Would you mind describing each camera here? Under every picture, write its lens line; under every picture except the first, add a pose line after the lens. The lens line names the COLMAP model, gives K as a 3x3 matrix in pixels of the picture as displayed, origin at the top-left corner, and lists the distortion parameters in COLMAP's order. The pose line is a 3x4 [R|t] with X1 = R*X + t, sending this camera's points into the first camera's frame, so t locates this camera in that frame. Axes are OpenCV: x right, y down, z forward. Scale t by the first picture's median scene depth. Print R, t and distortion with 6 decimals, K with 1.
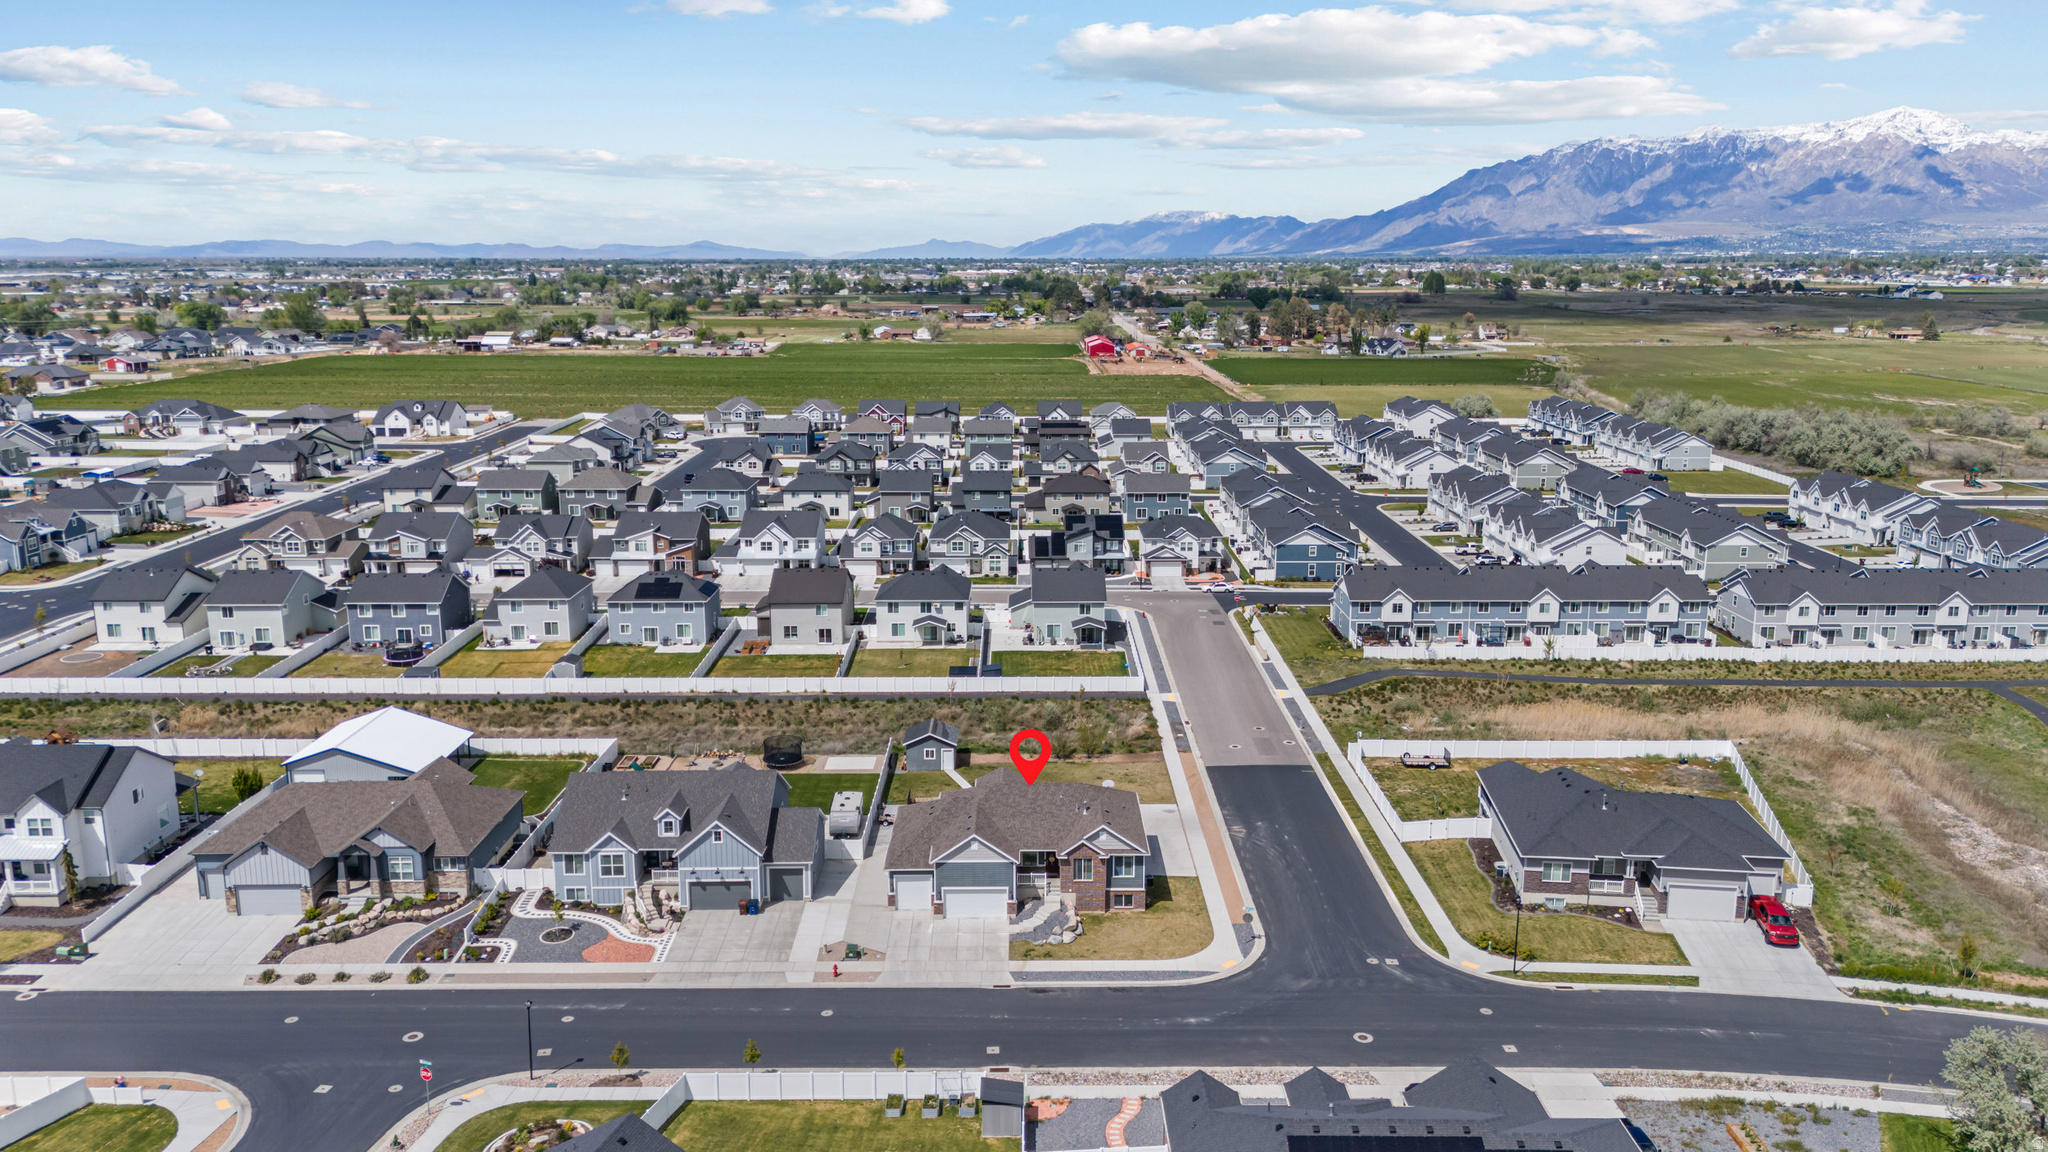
lens RADIAL K [[1521.4, 0, 1026.9], [0, 1521.4, 569.7], [0, 0, 1]] dist [0.110061, -0.136559]
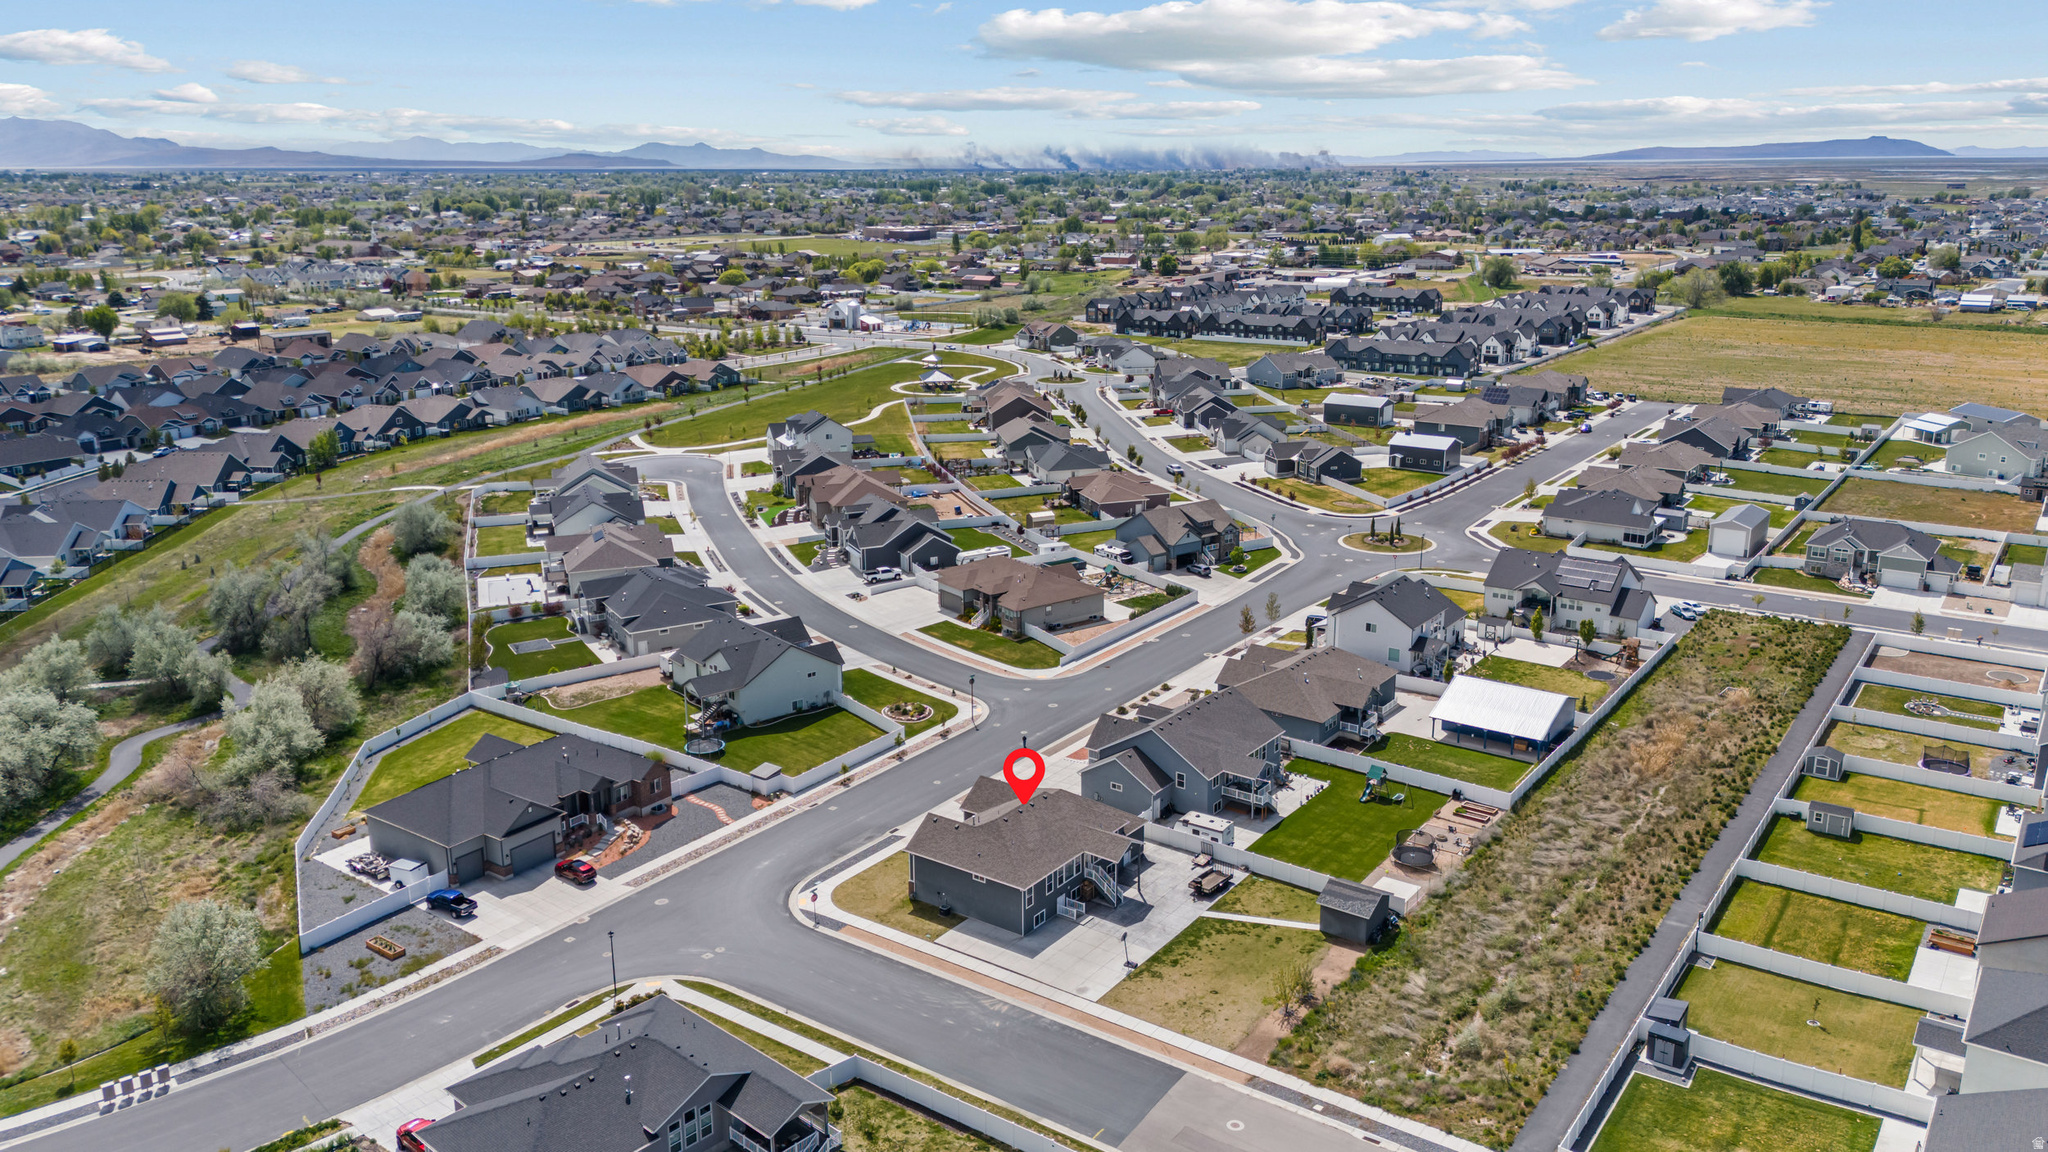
lens RADIAL K [[1521.4, 0, 1026.9], [0, 1521.4, 569.7], [0, 0, 1]] dist [0.110061, -0.136559]
pose [[-0.586595, 0.215177, -0.780772, 0.540714], [-0.158751, 0.914807, 0.371385, -0.279374], [0.794169, 0.341801, -0.502461, 0.959738]]
